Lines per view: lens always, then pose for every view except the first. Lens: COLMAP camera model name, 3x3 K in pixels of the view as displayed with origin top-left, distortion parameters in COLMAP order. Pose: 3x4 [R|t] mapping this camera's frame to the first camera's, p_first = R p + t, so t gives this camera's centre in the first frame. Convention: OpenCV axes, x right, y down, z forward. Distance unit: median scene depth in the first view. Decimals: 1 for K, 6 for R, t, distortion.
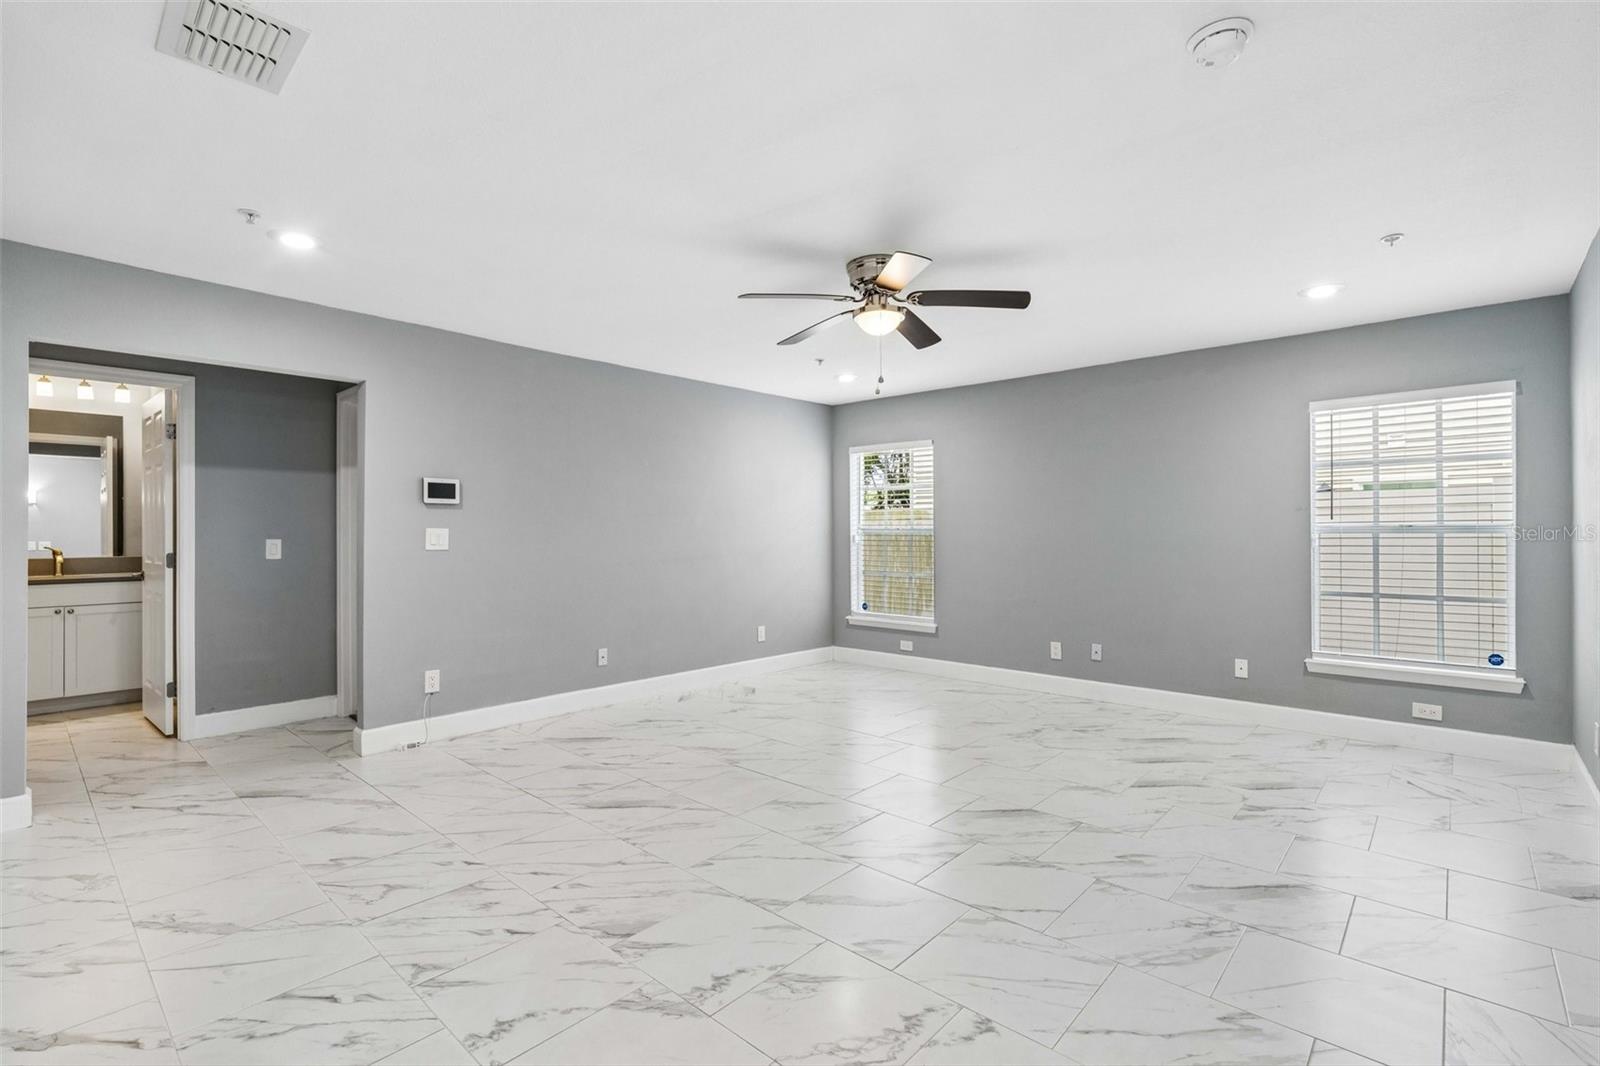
lens RADIAL K [[726.2, 0, 801.0], [0, 726.2, 531.3], [0, 0, 1]] dist [-0.004675, 0.002254]
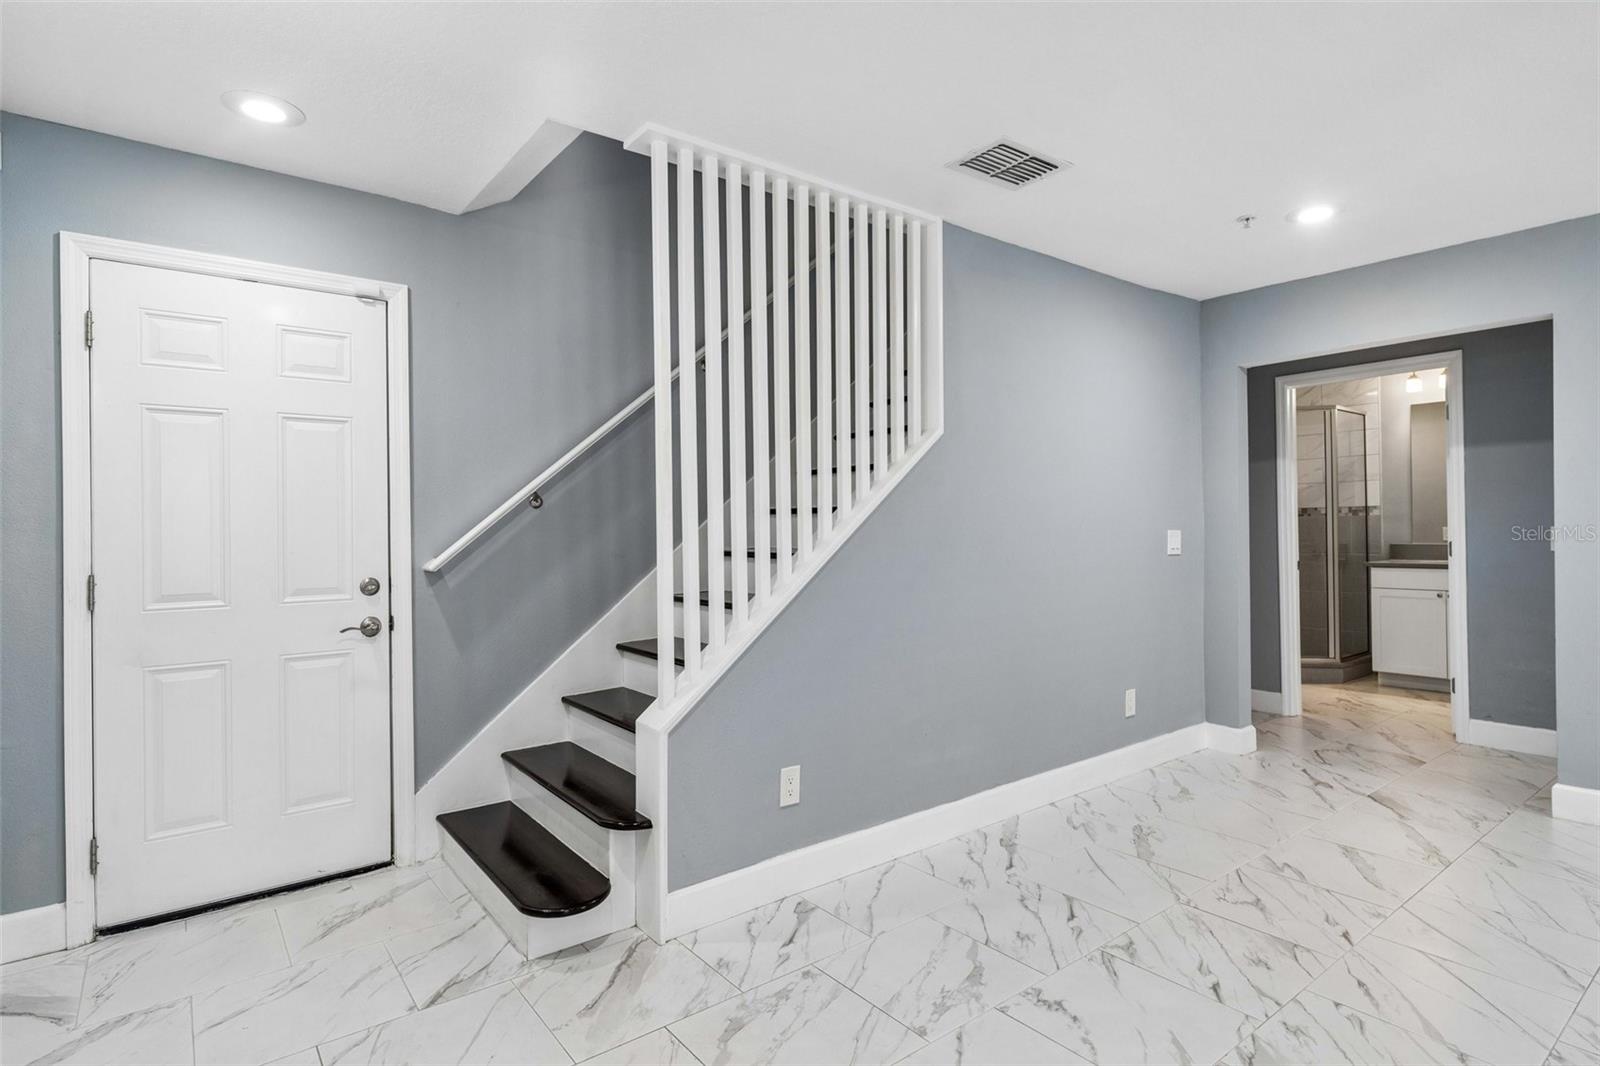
lens RADIAL K [[847.8, 0, 830.5], [0, 847.8, 522.5], [0, 0, 1]] dist [-0.003362, 0.001809]
pose [[-0.168926, -0.002705, -0.985625, 0.525682], [0.013386, 0.999898, -0.005039, 0.001594], [0.985538, -0.014044, -0.168872, 0.573562]]
